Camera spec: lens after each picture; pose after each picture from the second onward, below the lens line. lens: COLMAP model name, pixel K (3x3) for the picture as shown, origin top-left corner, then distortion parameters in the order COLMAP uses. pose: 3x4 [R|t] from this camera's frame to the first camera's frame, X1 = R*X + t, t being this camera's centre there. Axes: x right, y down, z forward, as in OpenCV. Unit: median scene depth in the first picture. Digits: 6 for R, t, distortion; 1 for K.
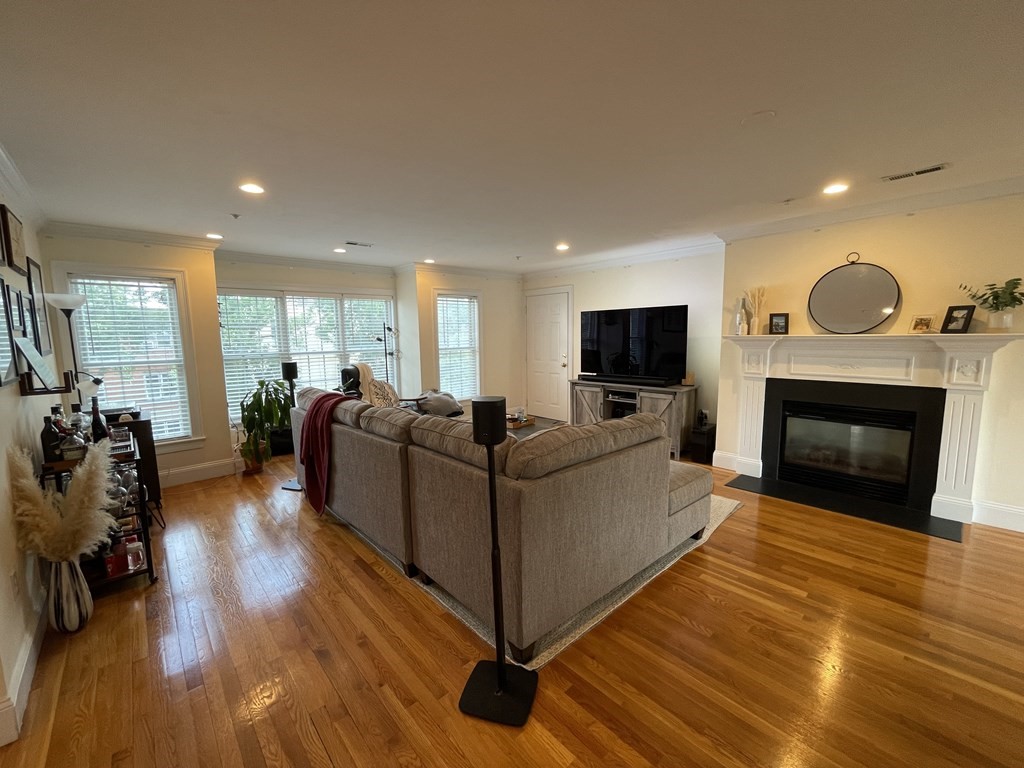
lens RADIAL K [[421.6, 0, 508.0], [0, 421.6, 386.2], [0, 0, 1]] dist [0.003049, 0.000358]
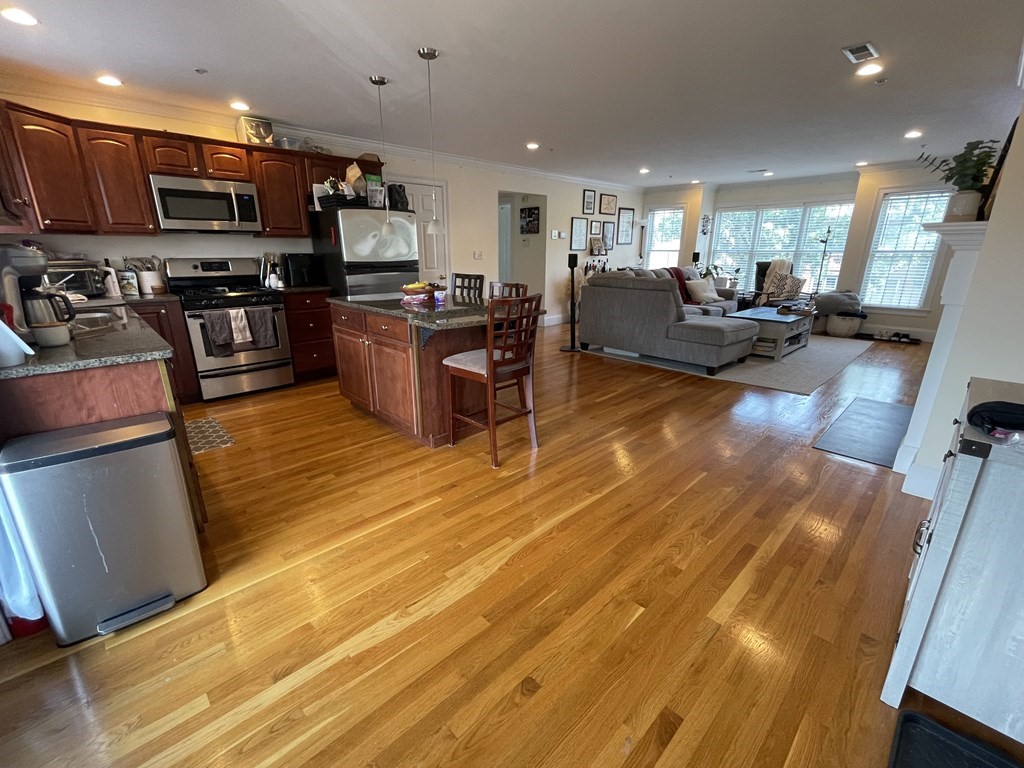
lens RADIAL K [[449.2, 0, 512.0], [0, 449.2, 384.0], [0, 0, 1]] dist [-0.013407, 0.010774]
pose [[0.043537, 0.305416, -0.951223, 1.367585], [-0.124550, 0.946357, 0.298153, 0.002059], [0.991258, 0.105494, 0.079242, 0.128136]]
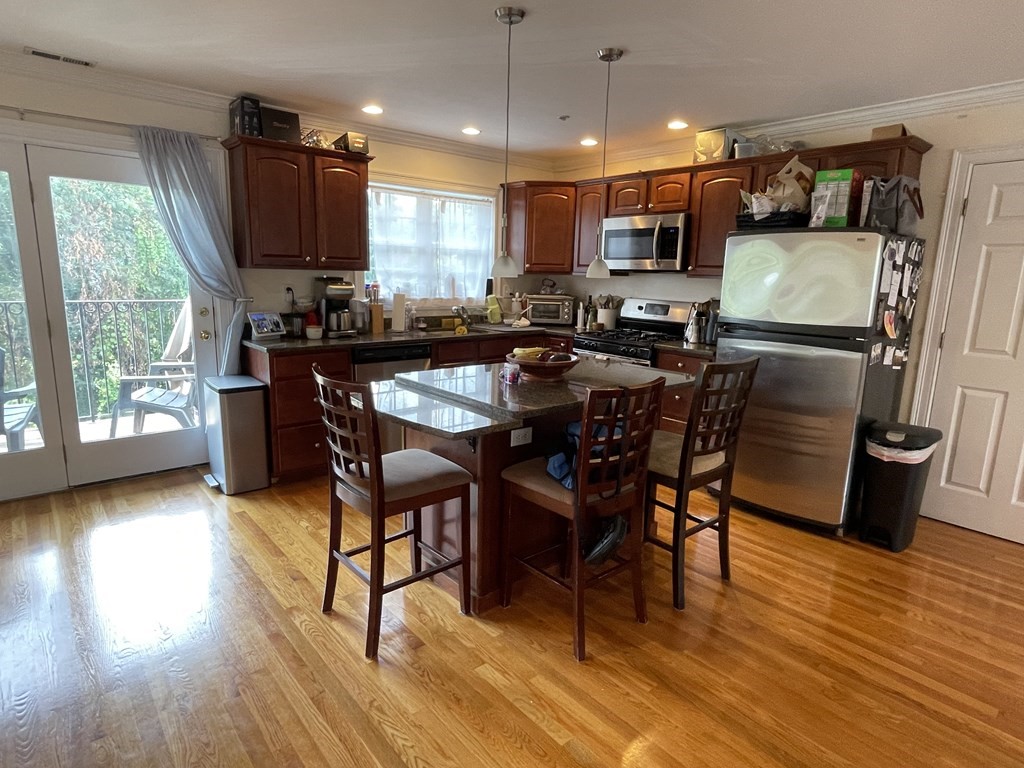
lens RADIAL K [[576.9, 0, 506.4], [0, 576.9, 384.4], [0, 0, 1]] dist [-0.000399, -0.000404]
pose [[-0.999732, -0.011118, 0.020308, 0.577033], [-0.004187, 0.949516, 0.313690, -0.079674], [-0.022771, 0.313521, -0.949308, 0.647872]]
